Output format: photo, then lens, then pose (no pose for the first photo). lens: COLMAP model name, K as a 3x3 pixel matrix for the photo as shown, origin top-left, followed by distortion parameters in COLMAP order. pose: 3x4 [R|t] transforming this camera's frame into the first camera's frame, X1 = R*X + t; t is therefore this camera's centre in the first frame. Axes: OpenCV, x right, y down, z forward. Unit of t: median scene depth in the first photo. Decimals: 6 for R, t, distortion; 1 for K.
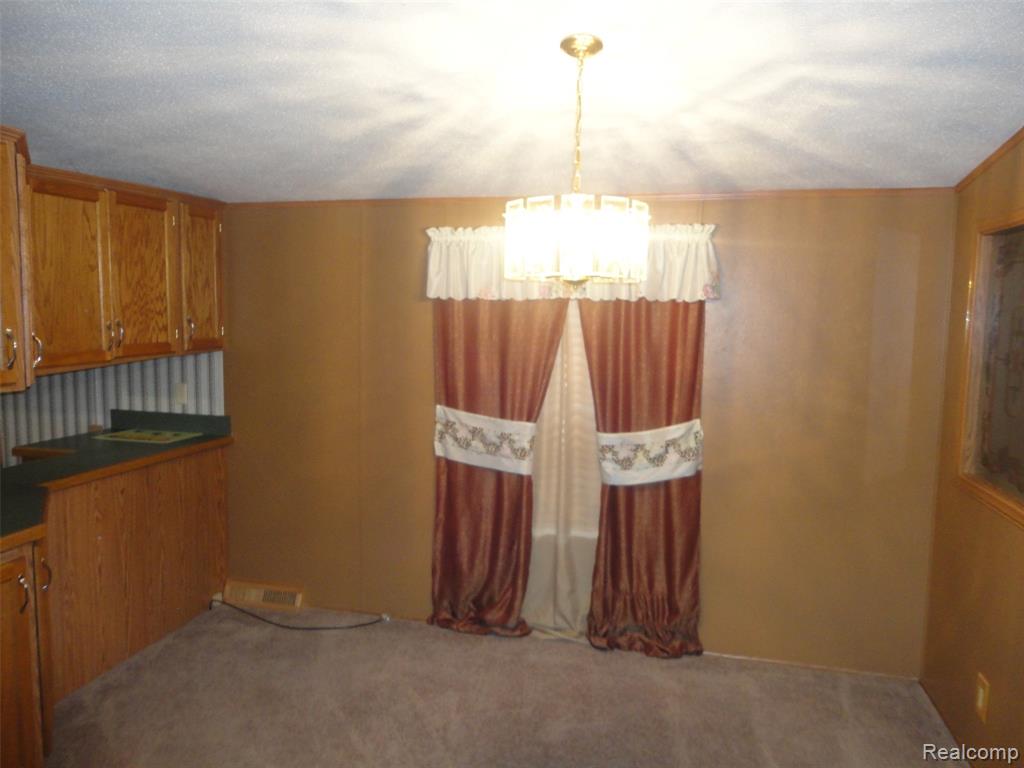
lens RADIAL K [[742.5, 0, 511.6], [0, 742.5, 384.3], [0, 0, 1]] dist [0.001131, 0.006671]
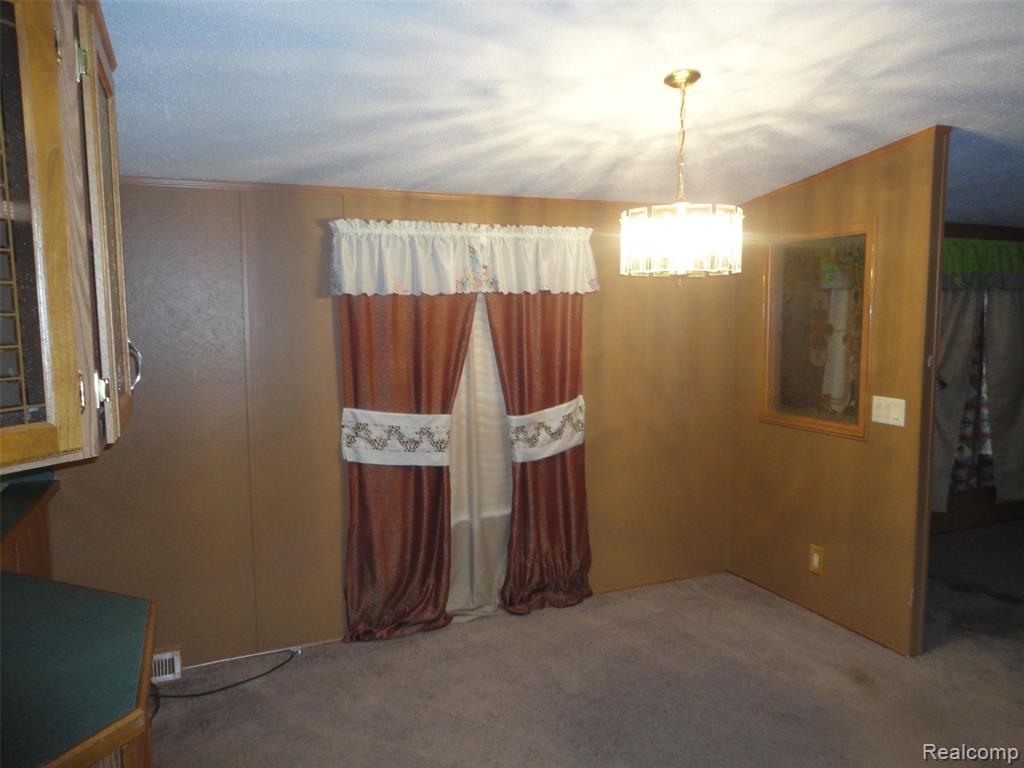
lens RADIAL K [[742.5, 0, 513.8], [0, 742.5, 377.2], [0, 0, 1]] dist [0.001131, 0.006671]
pose [[0.801780, -0.080226, 0.592210, -0.500814], [0.080295, 0.996425, 0.026275, -0.018910], [-0.592200, 0.026485, 0.805355, 0.121070]]
